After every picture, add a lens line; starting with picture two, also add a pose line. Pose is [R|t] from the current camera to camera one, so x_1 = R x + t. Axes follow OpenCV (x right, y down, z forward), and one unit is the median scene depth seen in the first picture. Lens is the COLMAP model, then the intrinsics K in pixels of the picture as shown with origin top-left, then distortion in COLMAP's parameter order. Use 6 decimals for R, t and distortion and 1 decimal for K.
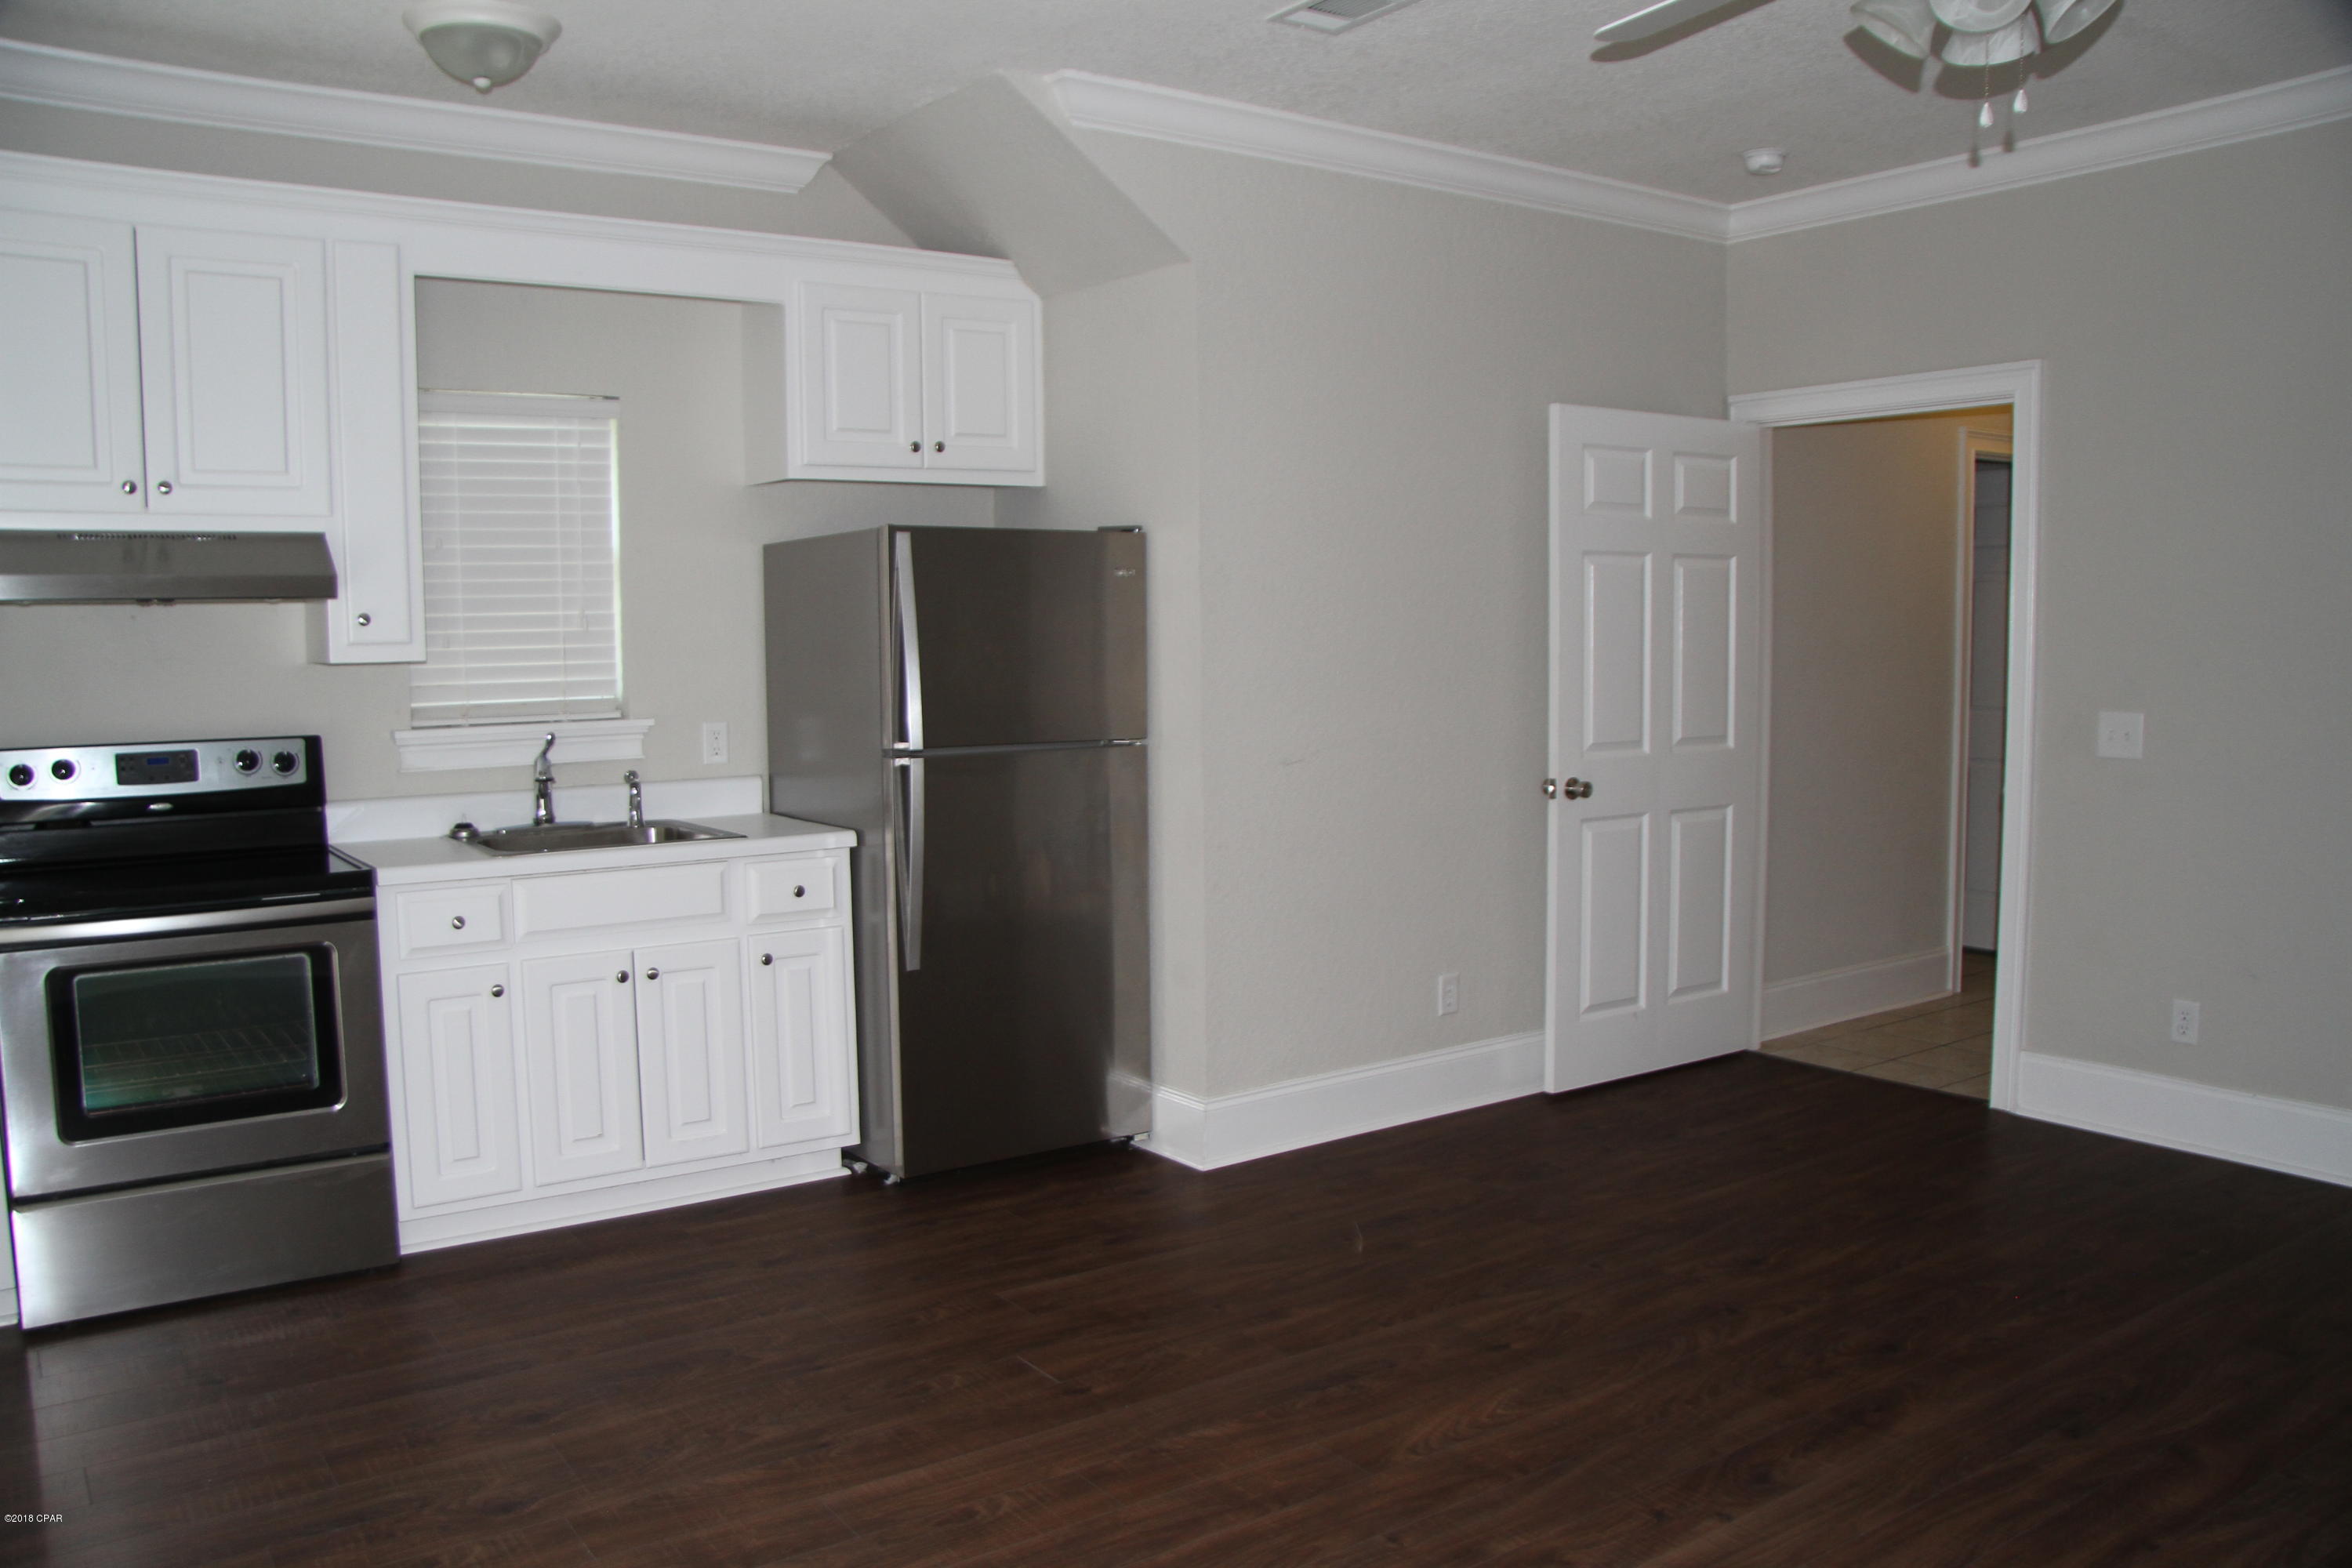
lens RADIAL K [[1834.1, 0, 1118.6], [0, 1834.1, 799.0], [0, 0, 1]] dist [-0.157153, 0.106989]
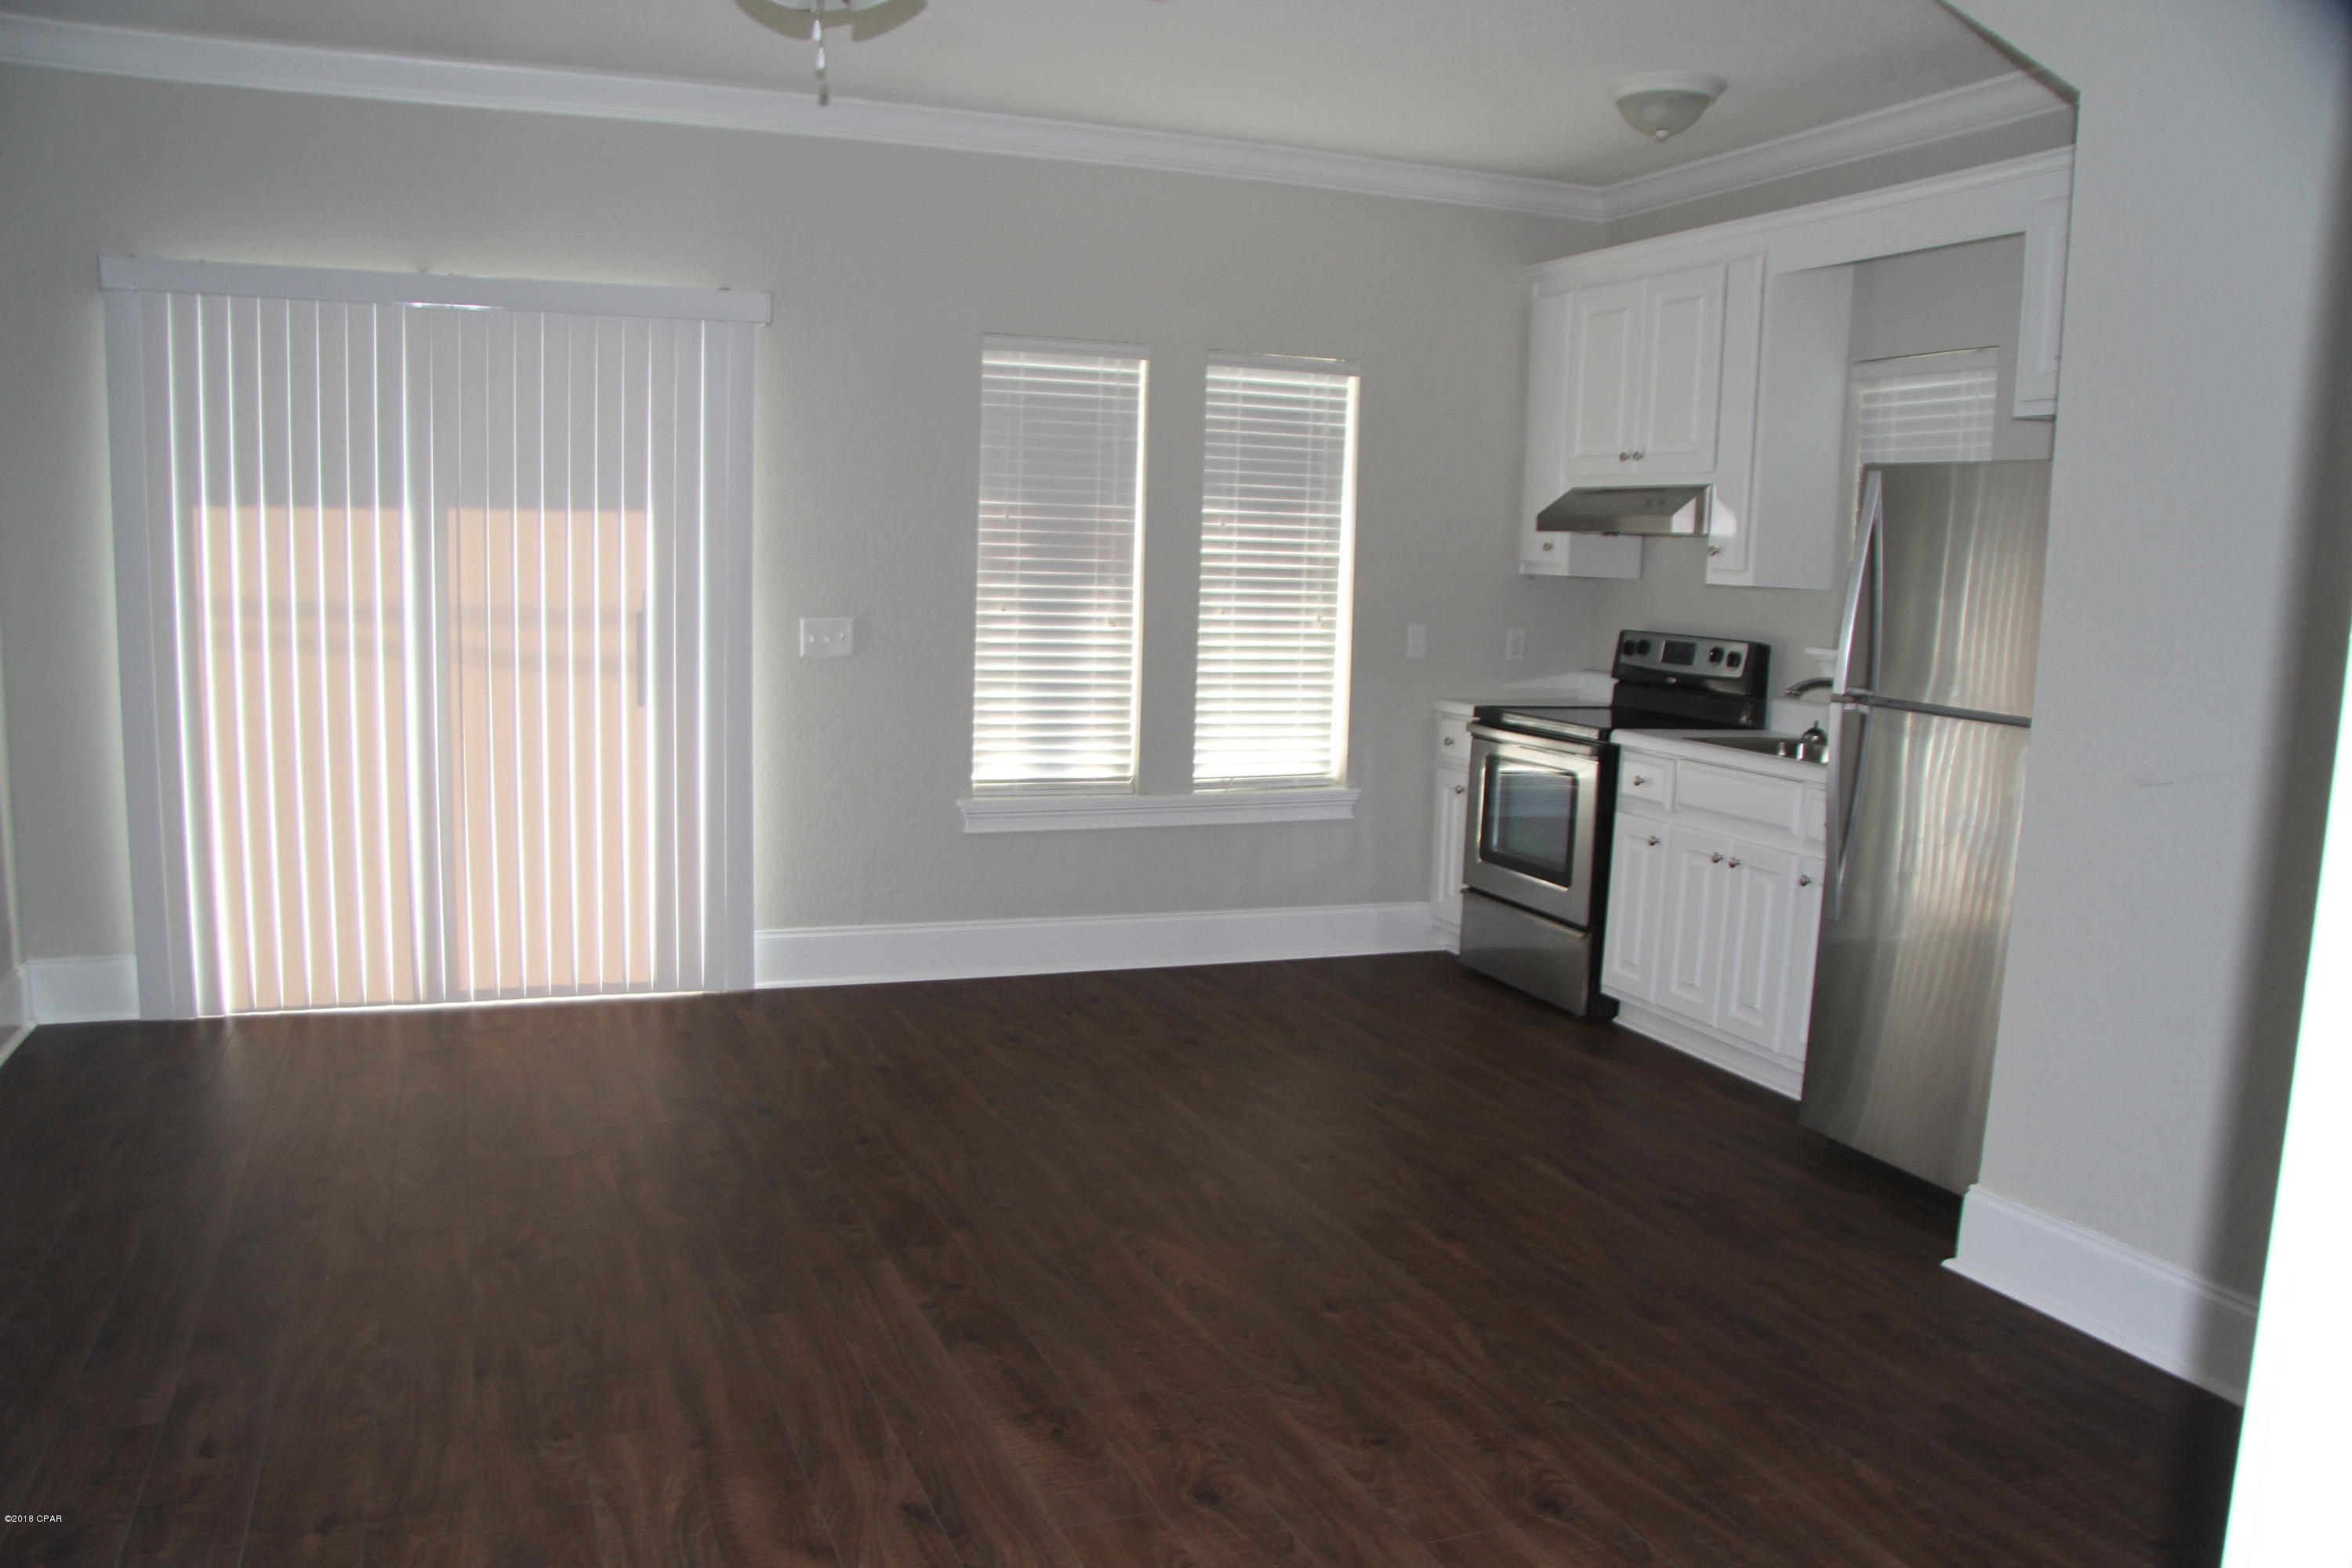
lens RADIAL K [[1834.1, 0, 1193.7], [0, 1834.1, 772.7], [0, 0, 1]] dist [-0.157153, 0.106989]
pose [[-0.208929, 0.120559, -0.970471, 1.041261], [-0.127601, 0.980527, 0.149279, -0.098496], [0.969570, 0.155022, -0.189477, 0.990733]]
